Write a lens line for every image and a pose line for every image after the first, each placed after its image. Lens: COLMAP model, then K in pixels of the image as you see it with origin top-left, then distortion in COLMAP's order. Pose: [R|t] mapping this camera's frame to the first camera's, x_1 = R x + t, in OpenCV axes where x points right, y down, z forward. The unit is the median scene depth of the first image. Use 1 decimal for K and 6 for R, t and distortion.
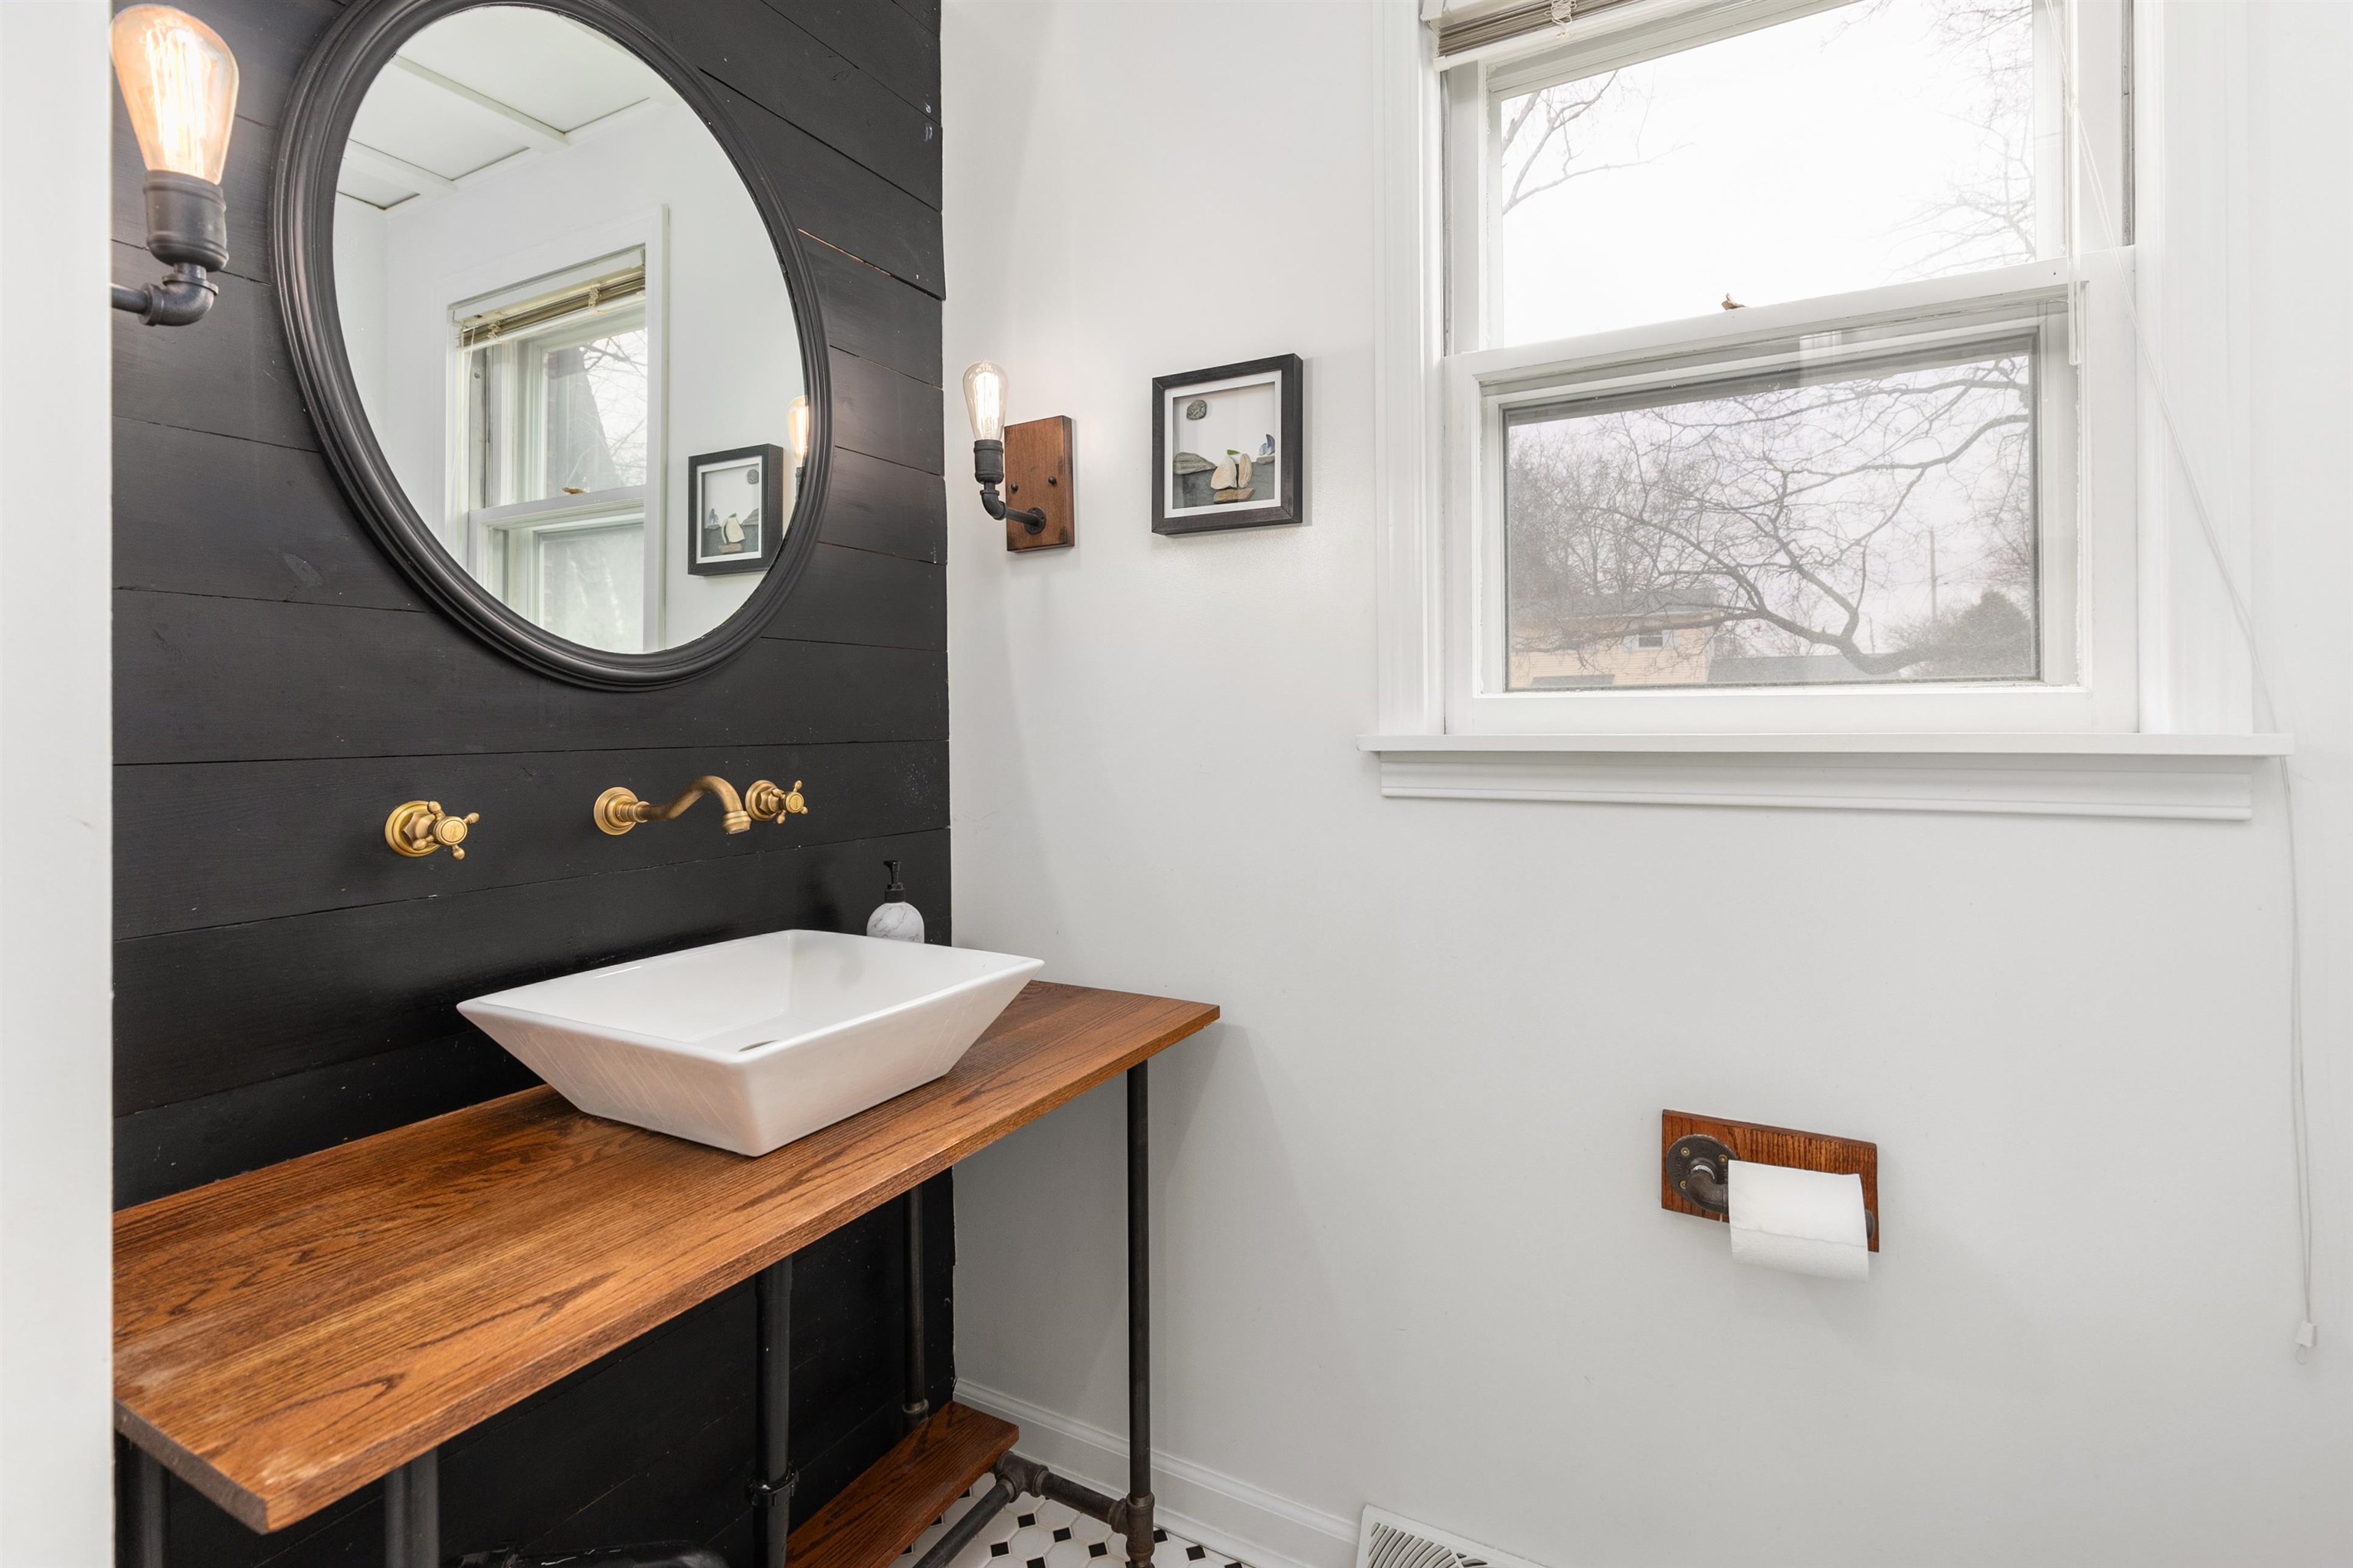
lens RADIAL K [[1062.4, 0, 1201.3], [0, 1062.4, 747.9], [0, 0, 1]] dist [0.004038, -0.000915]
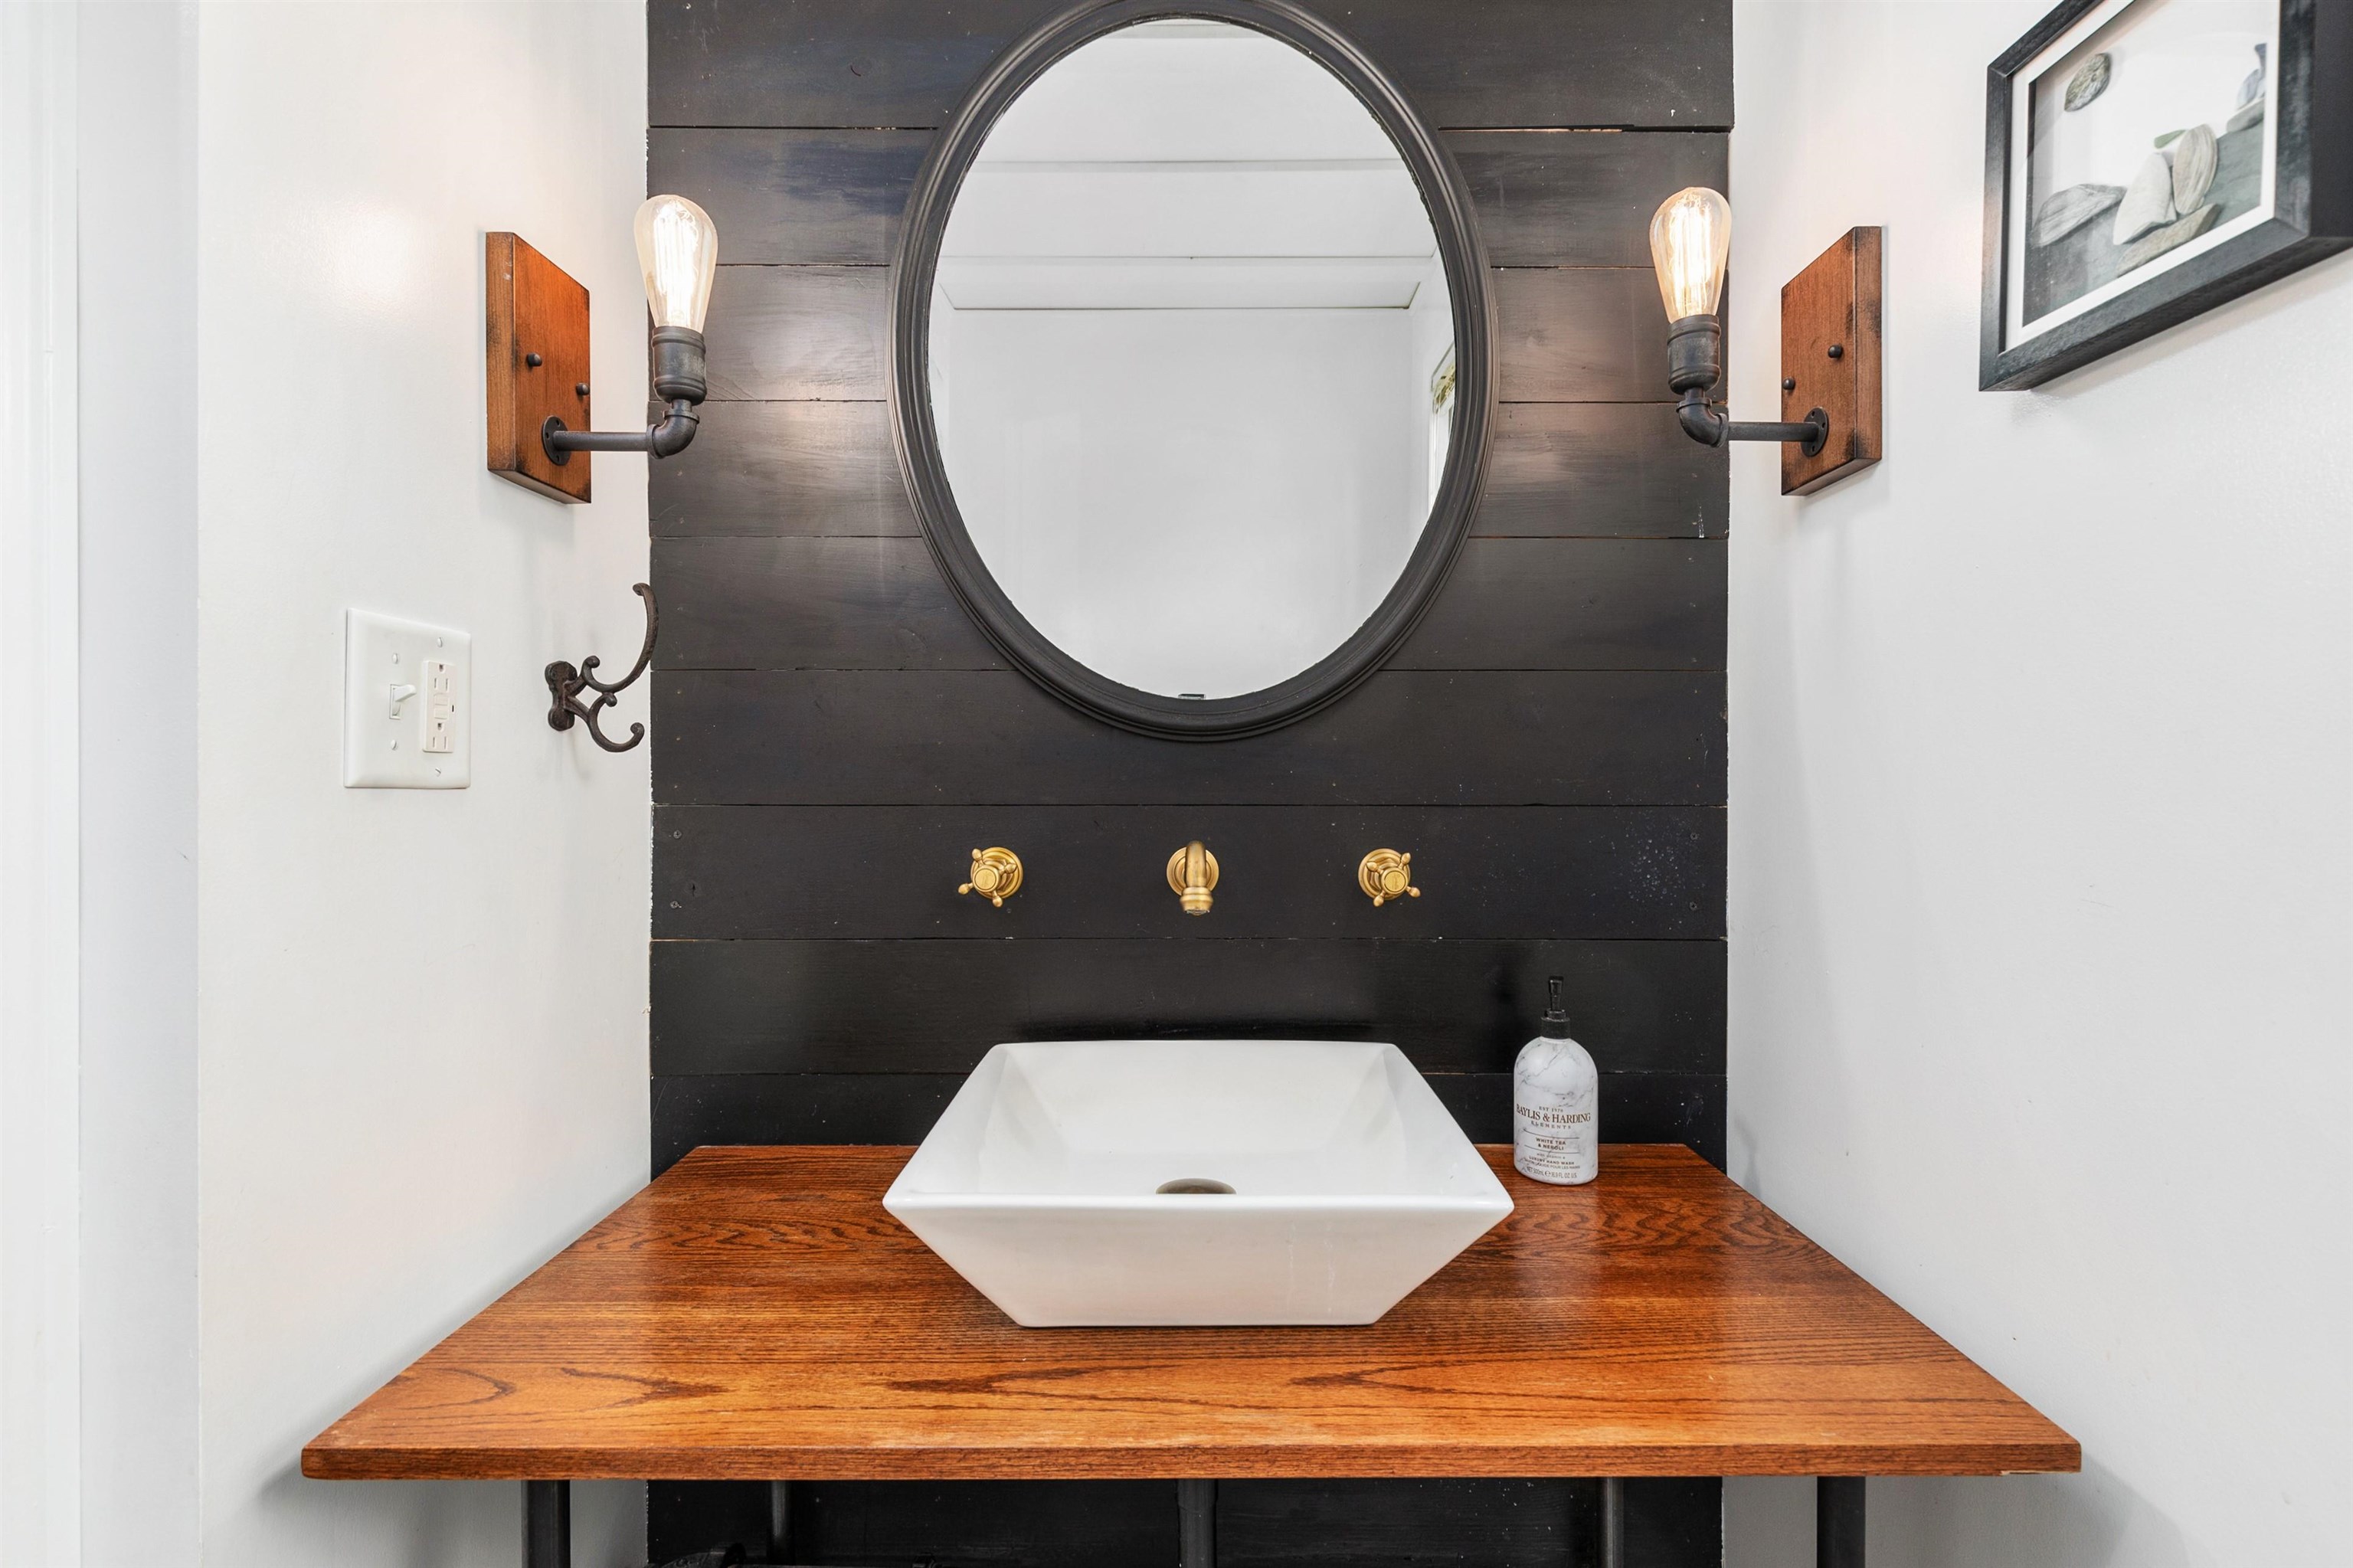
lens RADIAL K [[1087.6, 0, 1184.0], [0, 1087.6, 790.5], [0, 0, 1]] dist [0.008311, -0.000482]
pose [[0.478573, 0.025989, -0.877663, 0.322951], [-0.027753, 0.999510, 0.014464, -0.029398], [0.877609, 0.017436, 0.479060, 0.661747]]
